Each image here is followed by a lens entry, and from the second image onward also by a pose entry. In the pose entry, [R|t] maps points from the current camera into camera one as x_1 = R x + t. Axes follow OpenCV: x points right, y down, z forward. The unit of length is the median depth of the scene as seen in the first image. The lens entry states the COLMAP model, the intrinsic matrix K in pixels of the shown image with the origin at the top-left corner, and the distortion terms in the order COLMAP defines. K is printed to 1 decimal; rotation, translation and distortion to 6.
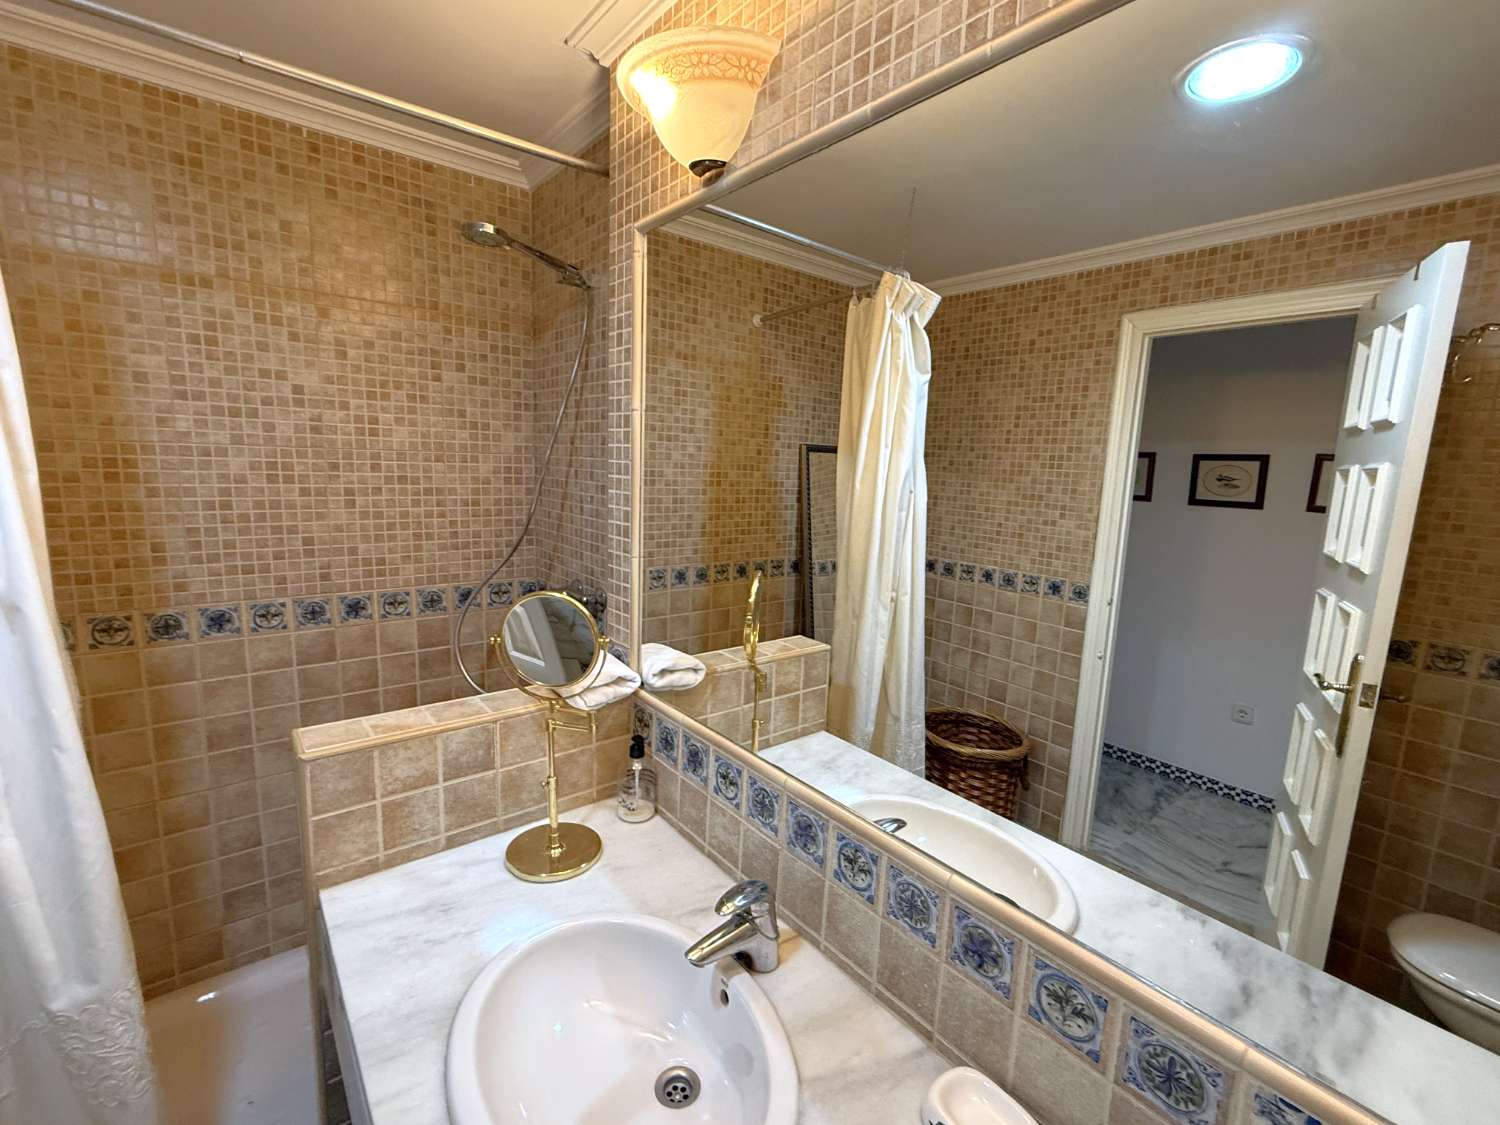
lens RADIAL K [[669.3, 0, 734.1], [0, 669.3, 564.3], [0, 0, 1]] dist [-0.003151, 0.000045]
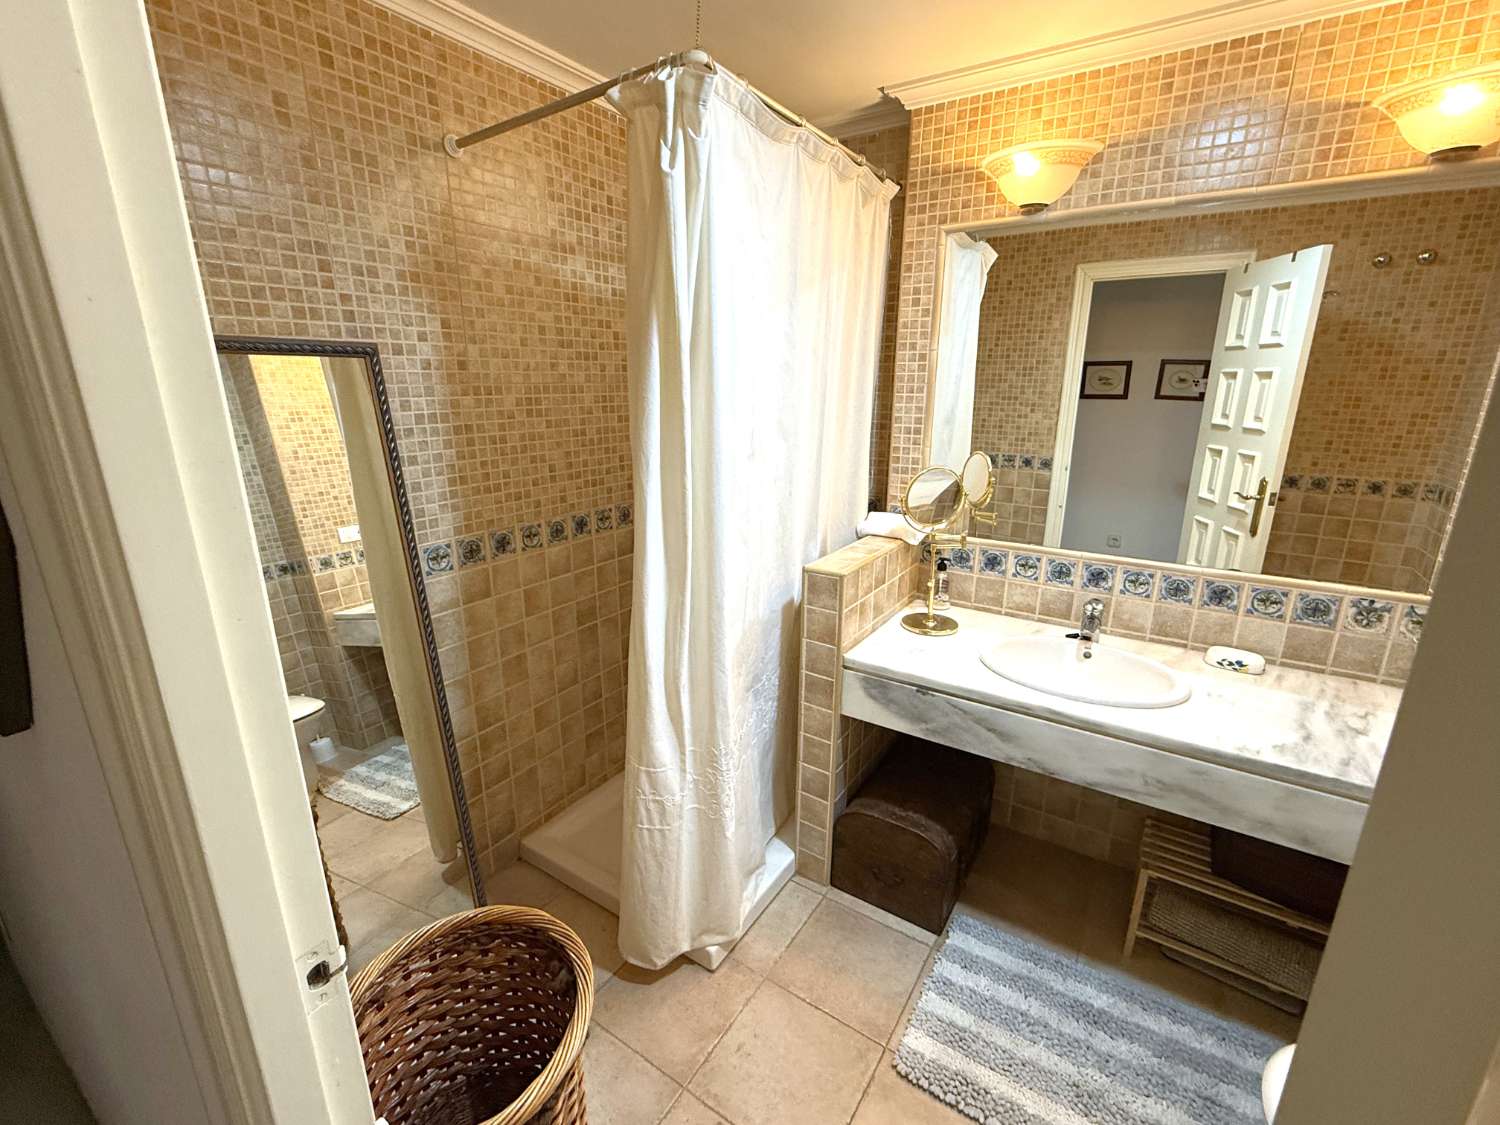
lens RADIAL K [[669.3, 0, 743.0], [0, 669.3, 568.0], [0, 0, 1]] dist [-0.003151, 0.000045]
pose [[0.950475, -0.119808, 0.286782, -0.551094], [0.081636, 0.986554, 0.141586, 0.006514], [-0.299889, -0.111162, 0.947476, -0.202805]]
